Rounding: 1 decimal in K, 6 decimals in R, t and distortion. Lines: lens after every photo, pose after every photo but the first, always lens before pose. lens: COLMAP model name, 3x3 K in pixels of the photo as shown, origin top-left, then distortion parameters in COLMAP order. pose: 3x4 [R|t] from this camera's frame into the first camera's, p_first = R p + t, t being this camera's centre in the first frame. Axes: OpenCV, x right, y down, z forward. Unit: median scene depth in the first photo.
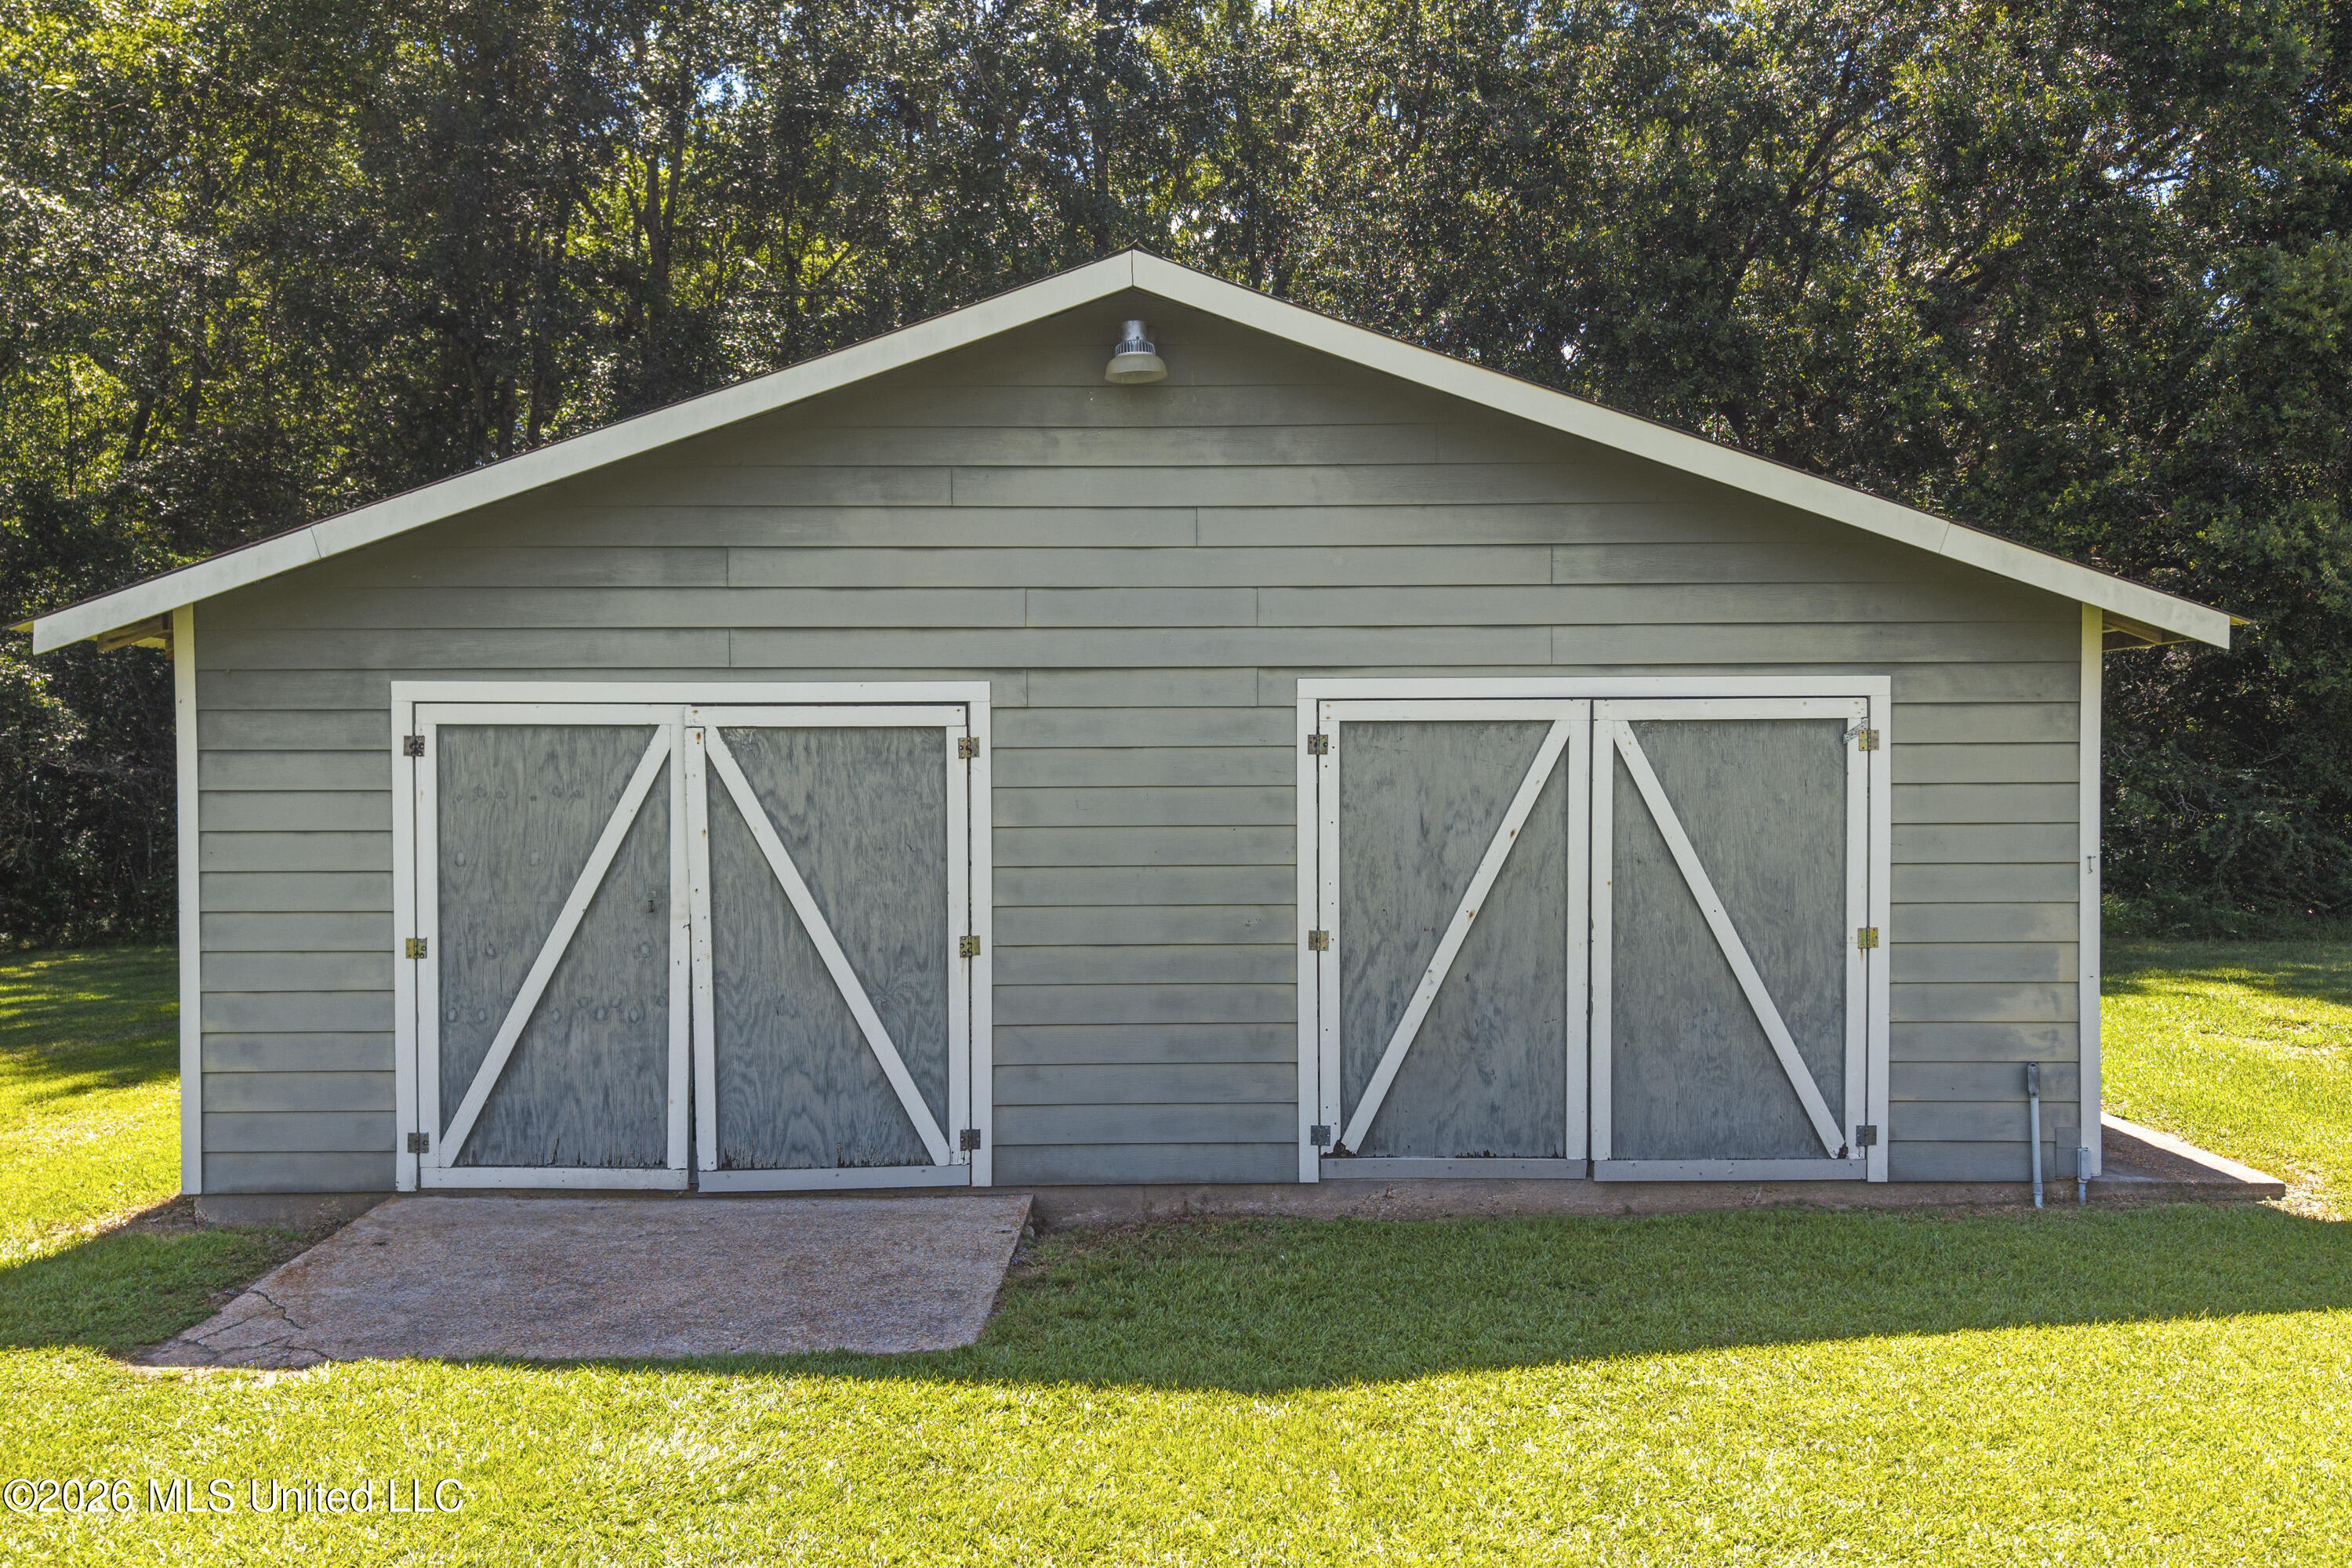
lens RADIAL K [[1792.6, 0, 1176.0], [0, 1792.6, 784.0], [0, 0, 1]] dist [0.216975, -0.626145]
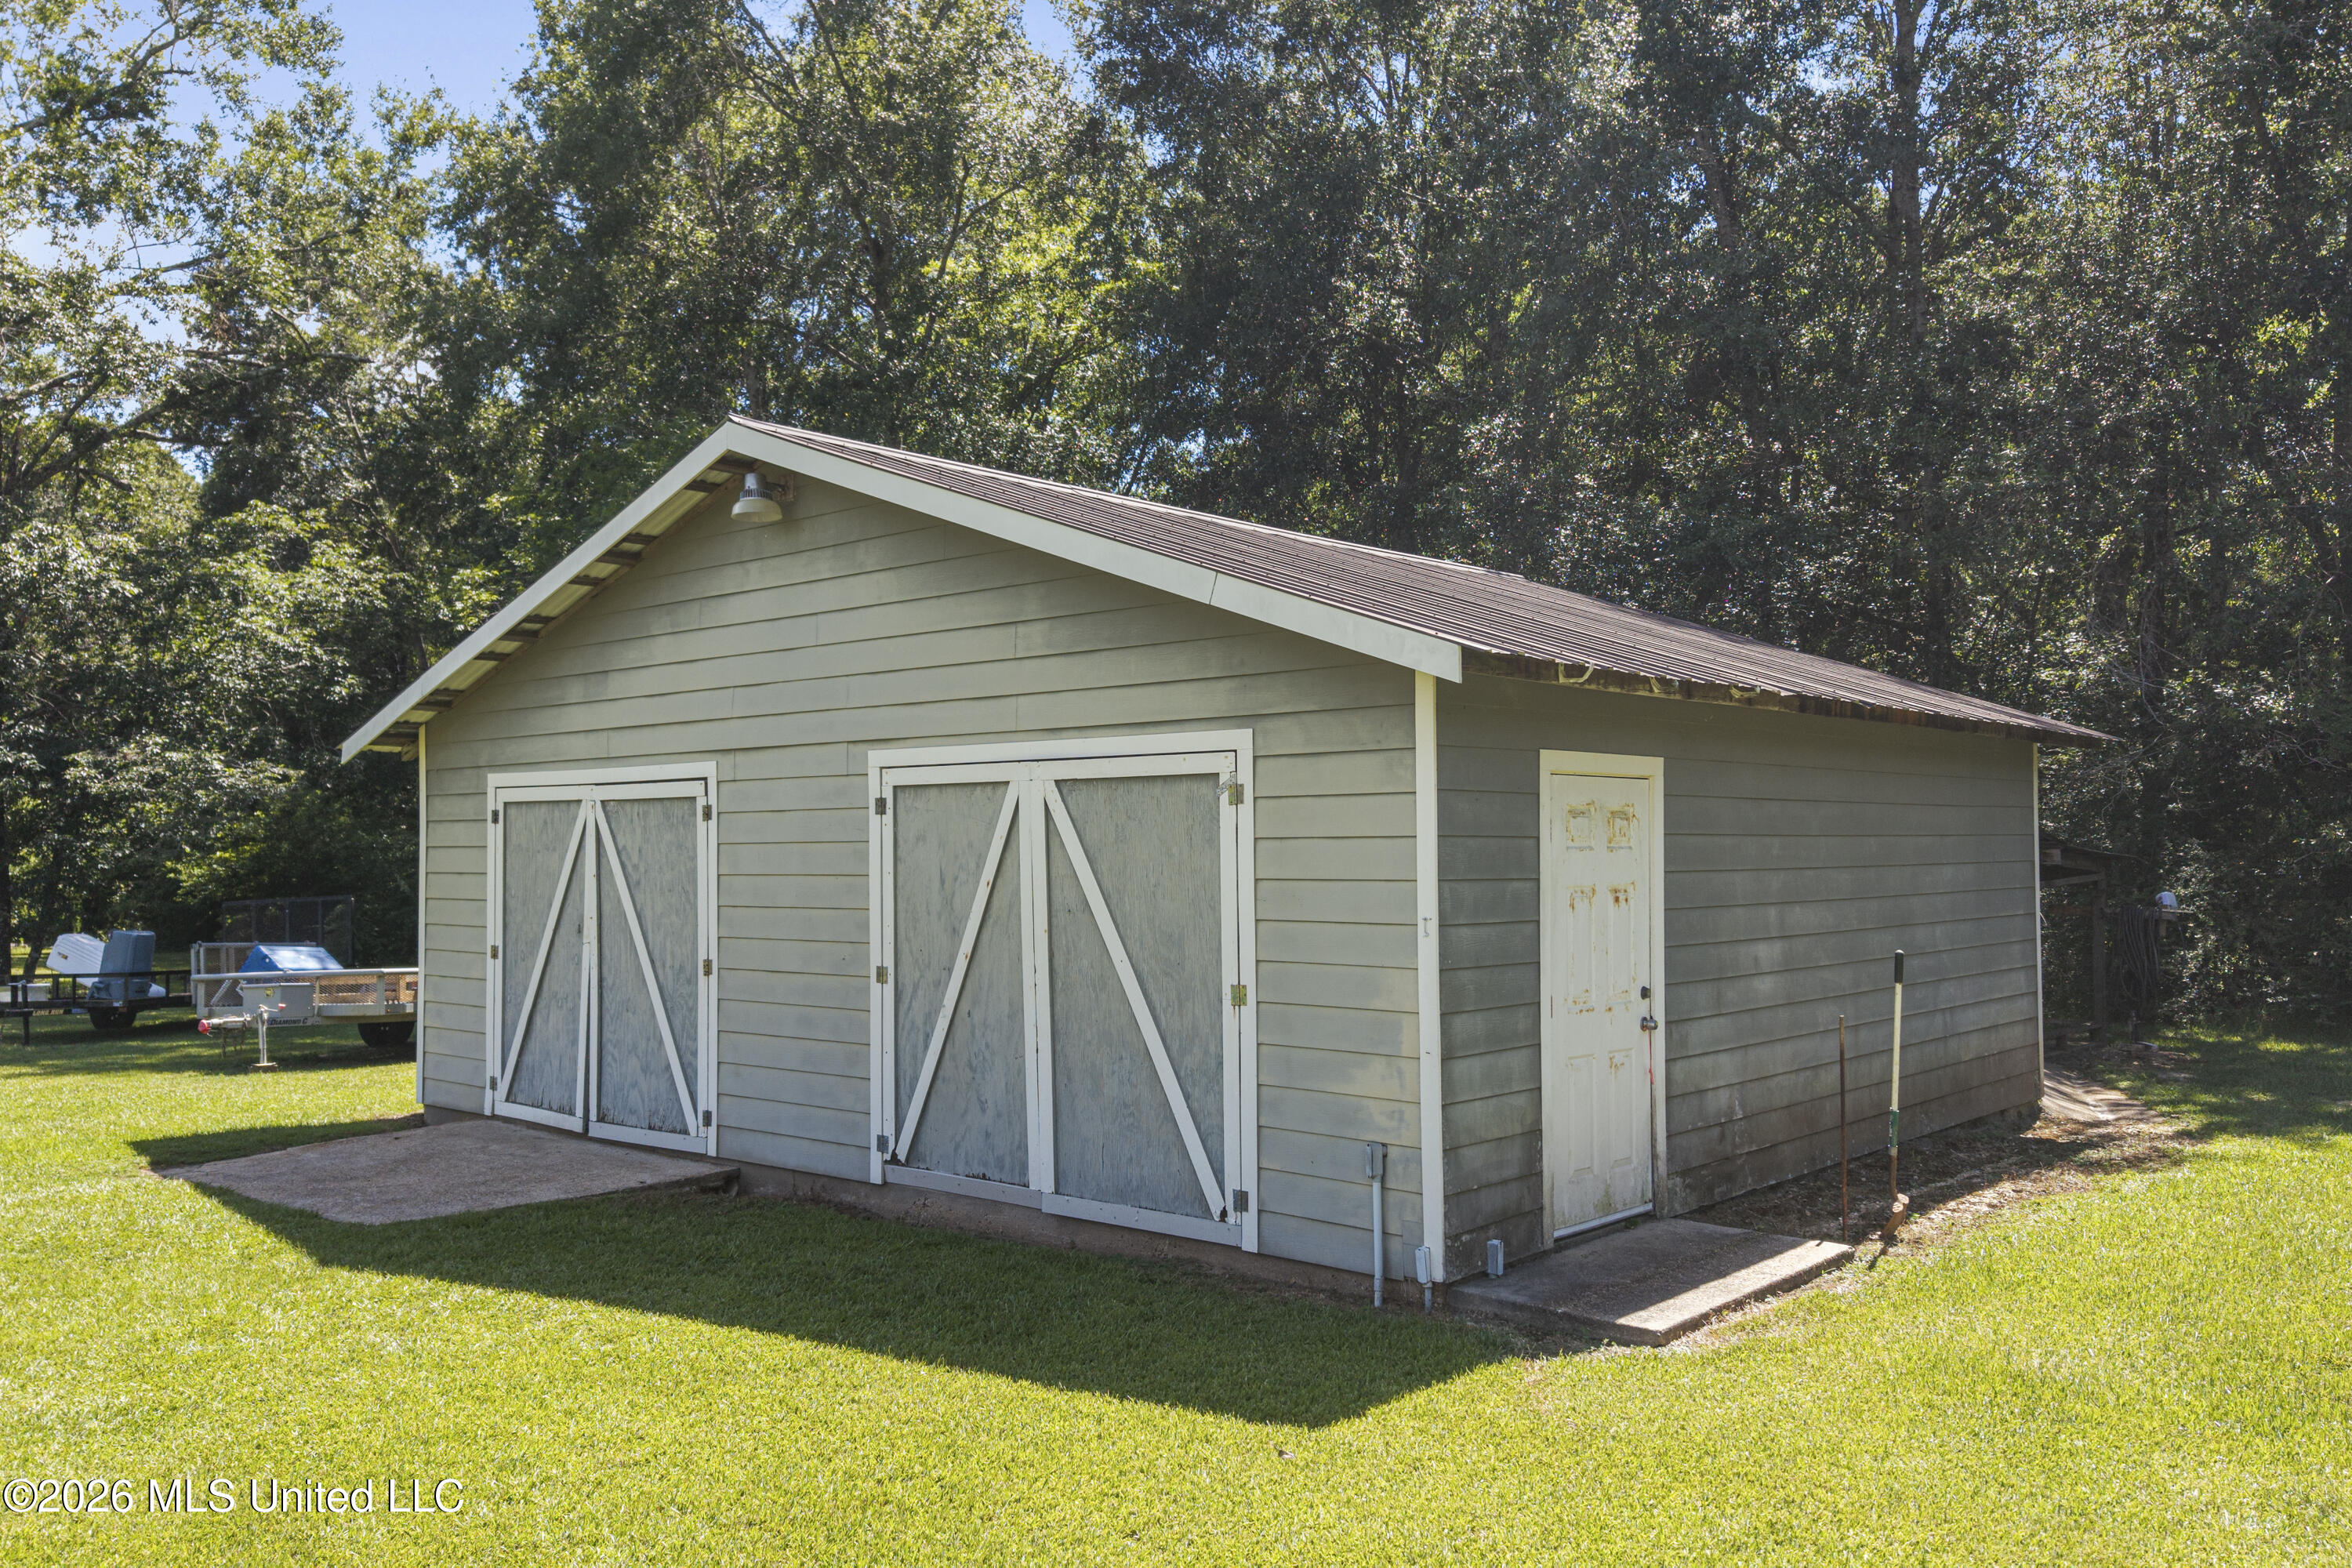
lens RADIAL K [[1792.6, 0, 1176.0], [0, 1792.6, 784.0], [0, 0, 1]] dist [0.216975, -0.626145]
pose [[0.748409, -0.022629, -0.662851, 1.000245], [-0.011296, 0.998838, -0.046854, 0.016617], [0.663141, 0.042554, 0.747284, 0.248333]]
